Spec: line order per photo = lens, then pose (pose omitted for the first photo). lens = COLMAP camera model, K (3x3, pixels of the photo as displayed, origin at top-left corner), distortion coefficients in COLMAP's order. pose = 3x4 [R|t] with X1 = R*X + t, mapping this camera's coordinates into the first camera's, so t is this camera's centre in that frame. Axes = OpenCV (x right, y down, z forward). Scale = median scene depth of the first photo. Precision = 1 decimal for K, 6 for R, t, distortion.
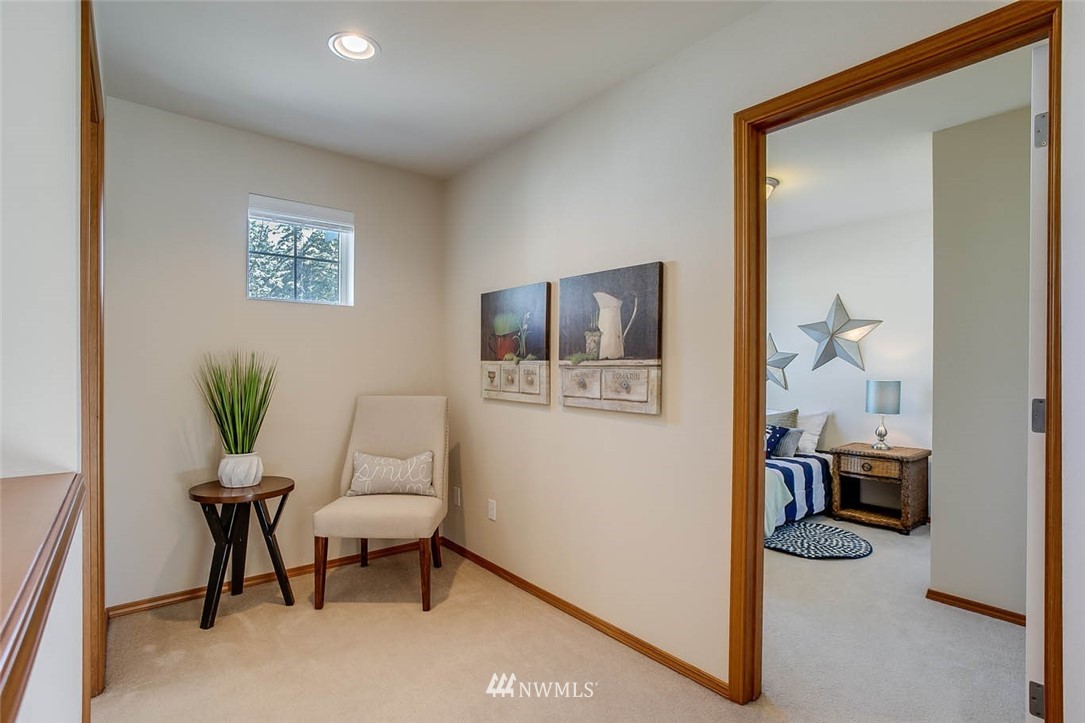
lens RADIAL K [[550.6, 0, 542.5], [0, 550.6, 361.5], [0, 0, 1]] dist [0.001044, 0.000047]
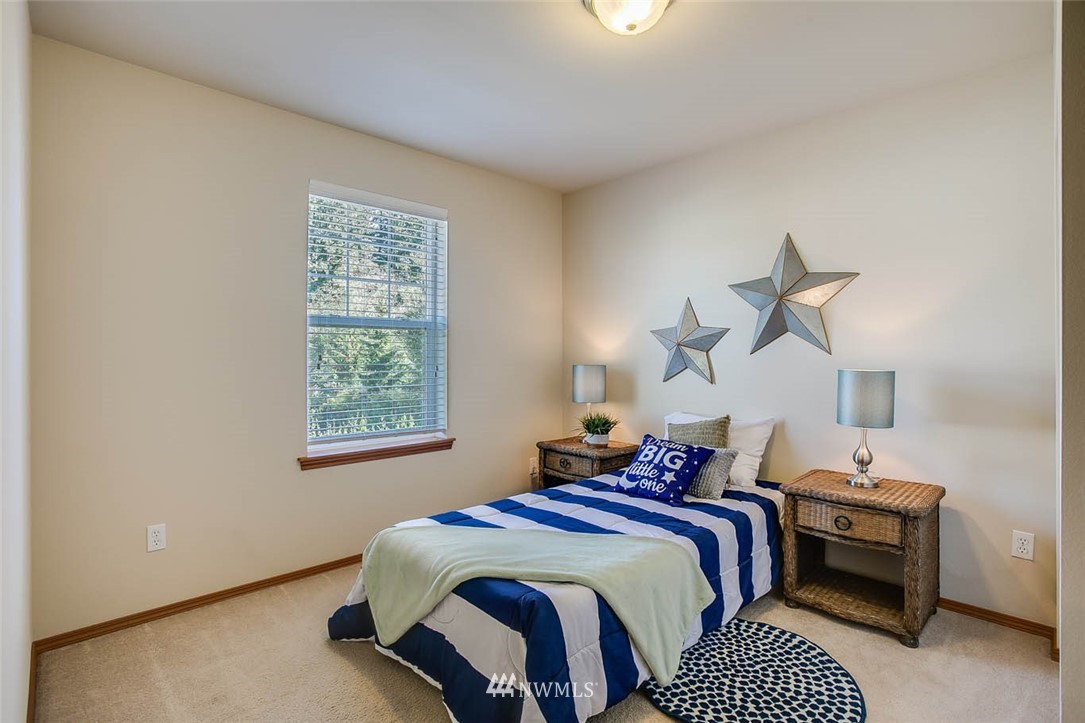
lens RADIAL K [[496.5, 0, 560.3], [0, 496.5, 346.2], [0, 0, 1]] dist [-0.004183, -0.000057]
pose [[0.996307, -0.005042, 0.085715, 0.246054], [0.005158, 0.999986, -0.001125, 0.007756], [-0.085708, 0.001563, 0.996319, 0.496971]]
